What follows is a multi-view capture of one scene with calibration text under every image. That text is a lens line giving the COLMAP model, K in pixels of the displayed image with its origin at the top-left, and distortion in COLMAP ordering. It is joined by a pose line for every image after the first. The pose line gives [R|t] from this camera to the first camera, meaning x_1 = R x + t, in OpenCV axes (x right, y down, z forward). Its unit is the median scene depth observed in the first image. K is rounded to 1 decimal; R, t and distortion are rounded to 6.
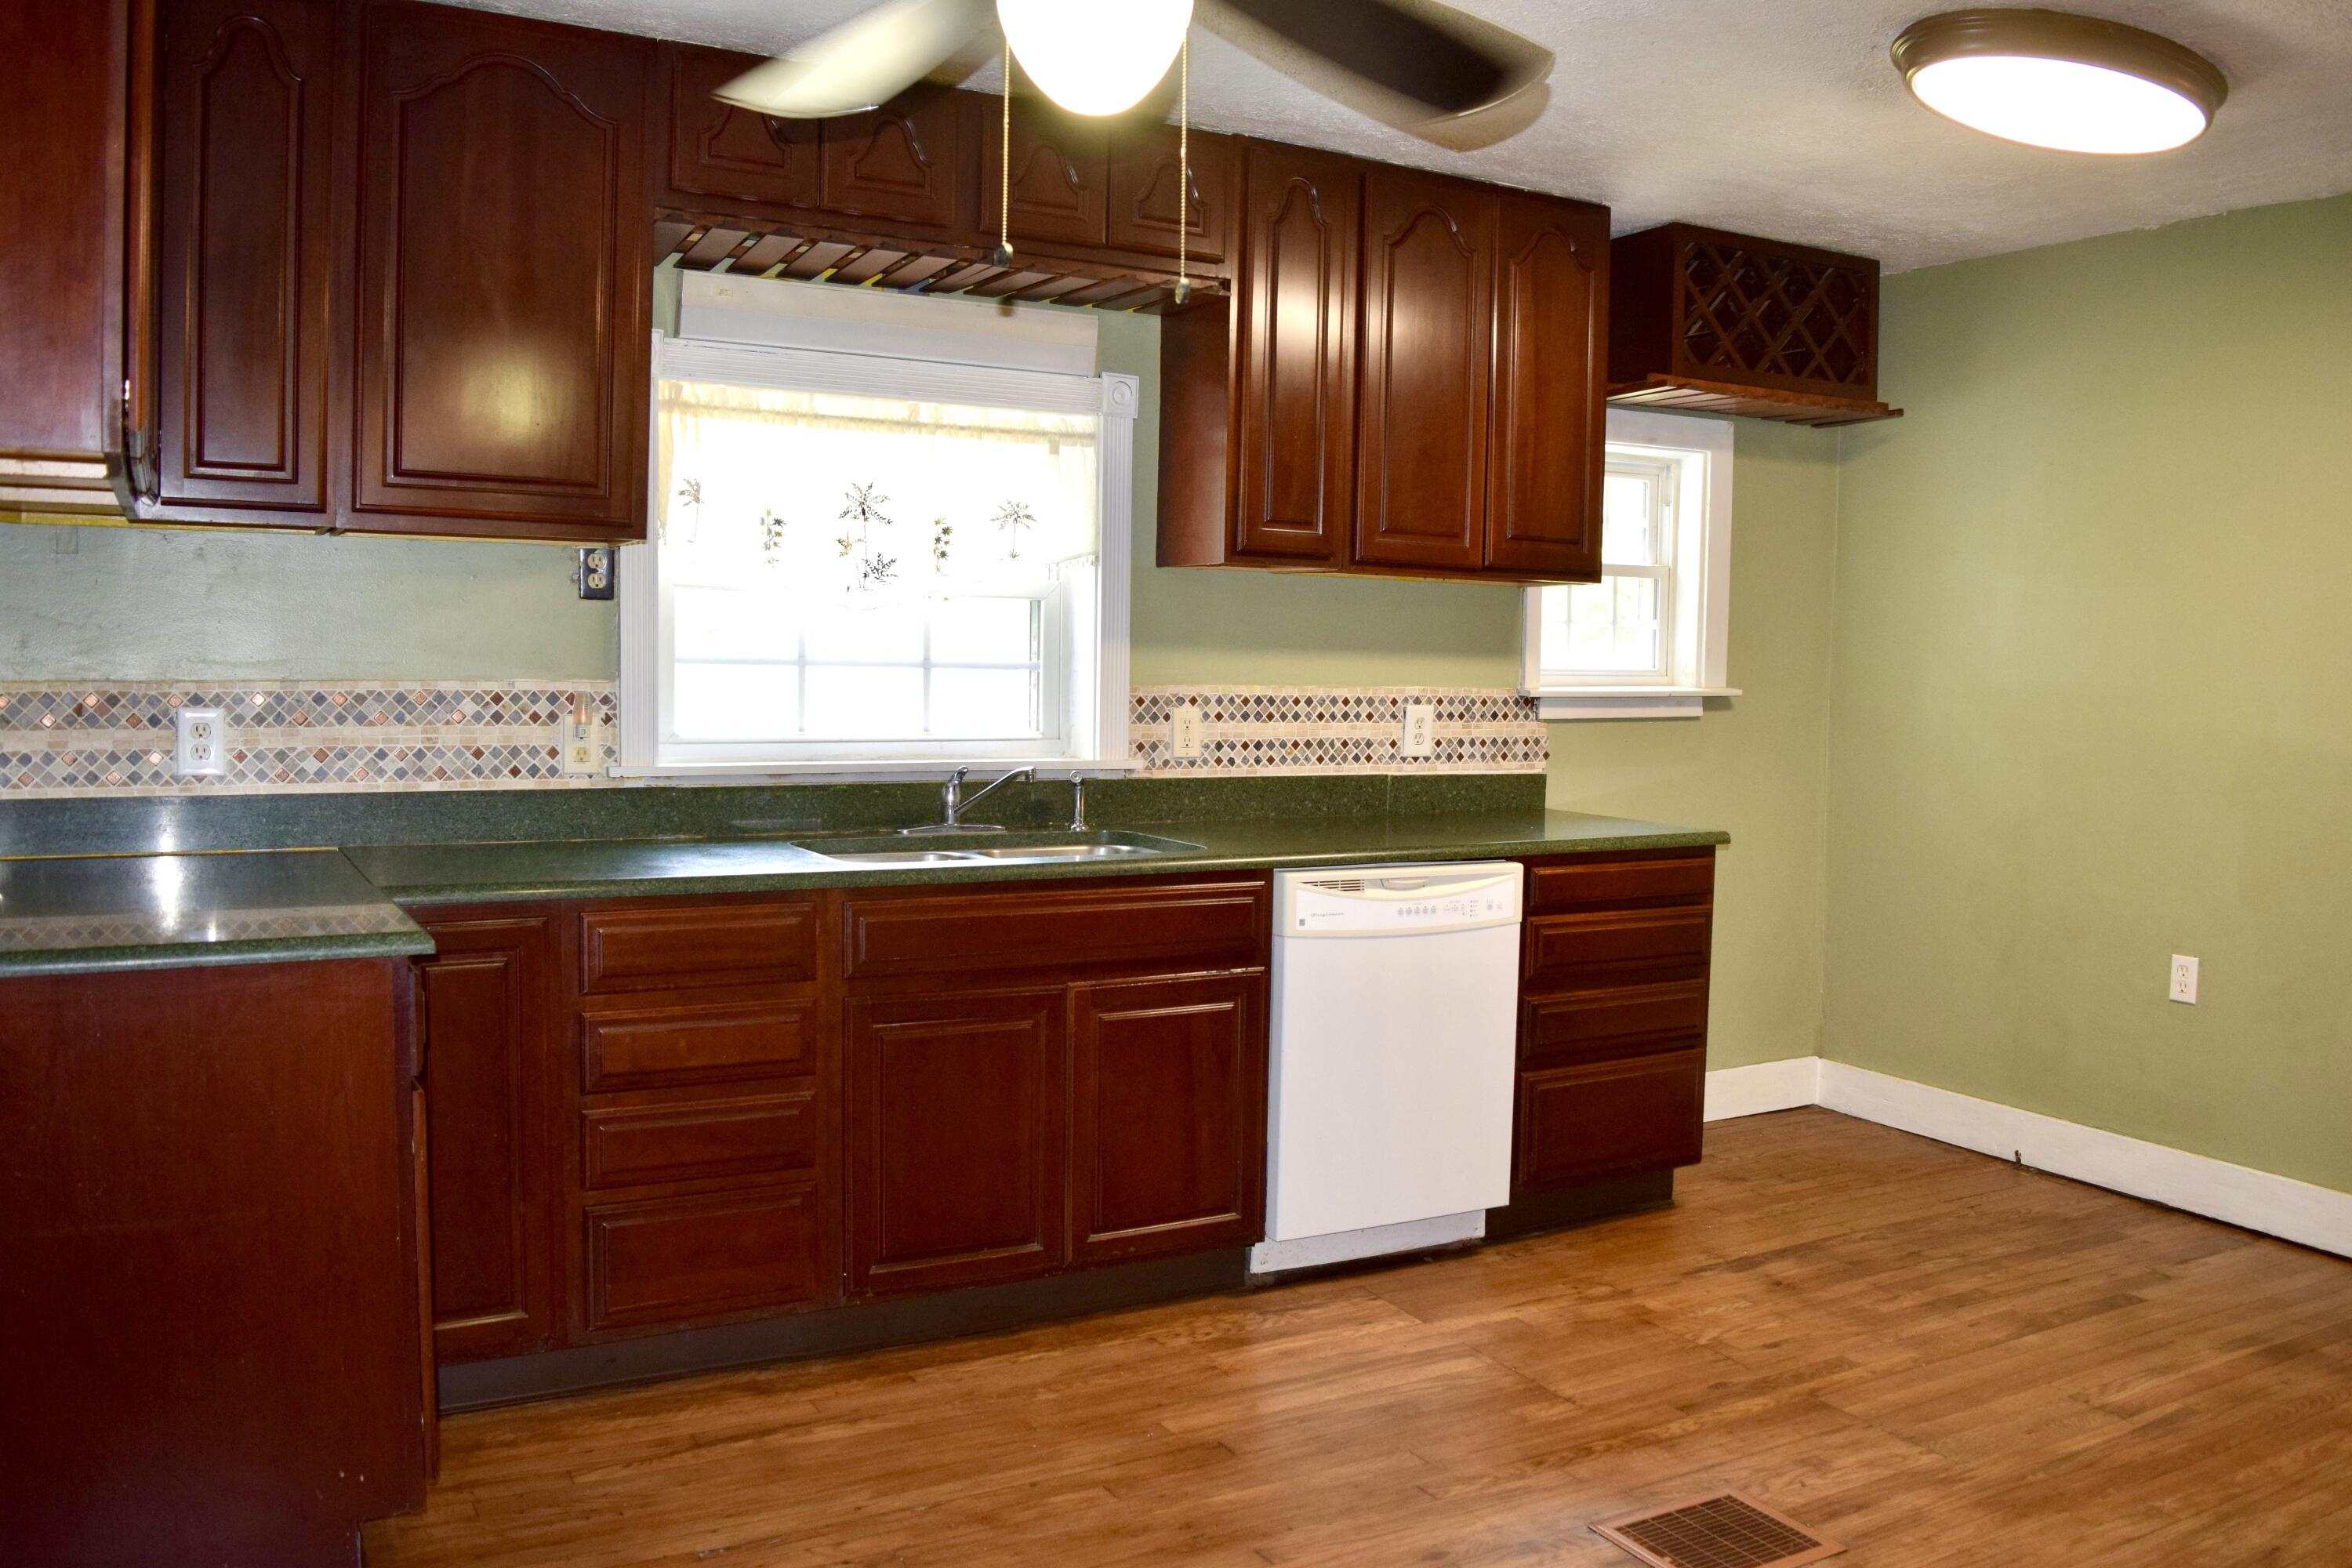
lens RADIAL K [[1861.7, 0, 1166.7], [0, 1861.7, 768.2], [0, 0, 1]] dist [-0.082037, -0.001299]
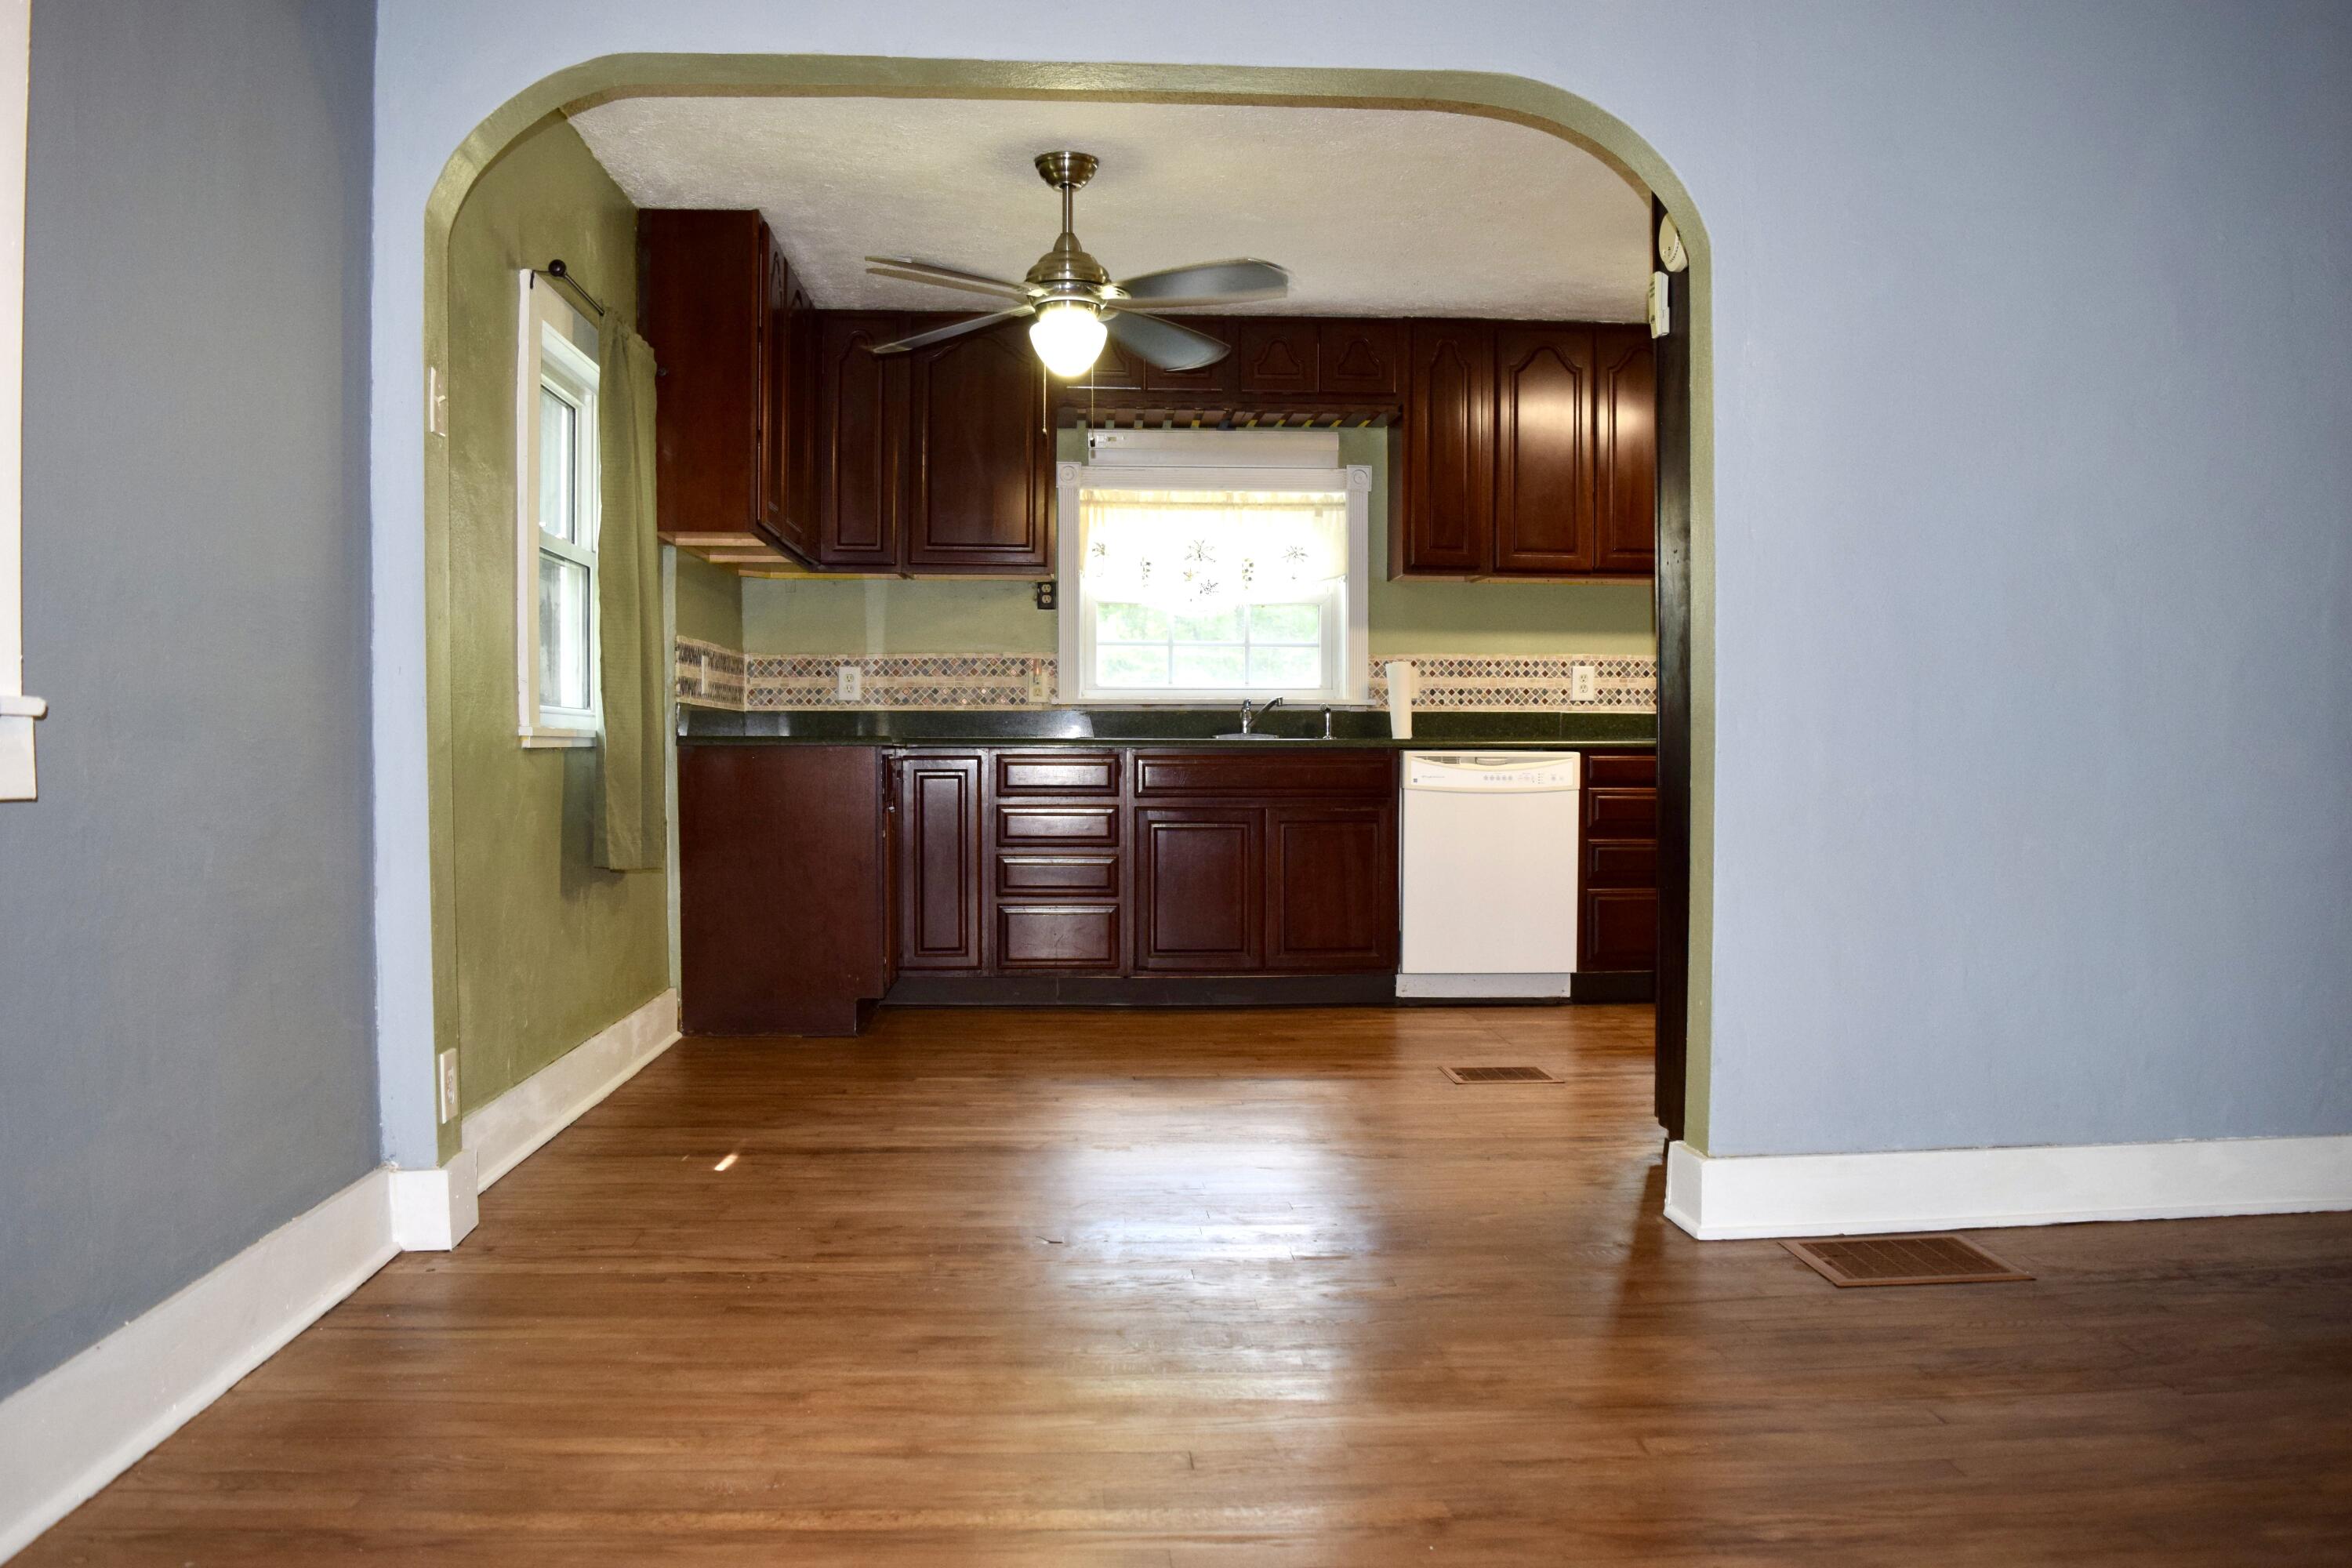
lens RADIAL K [[1861.7, 0, 1181.7], [0, 1861.7, 785.8], [0, 0, 1]] dist [-0.082037, -0.001299]
pose [[0.902732, -0.009330, -0.430103, 0.550184], [-0.009953, 0.999044, -0.042561, 0.146749], [0.430089, 0.042702, 0.901776, -0.554302]]
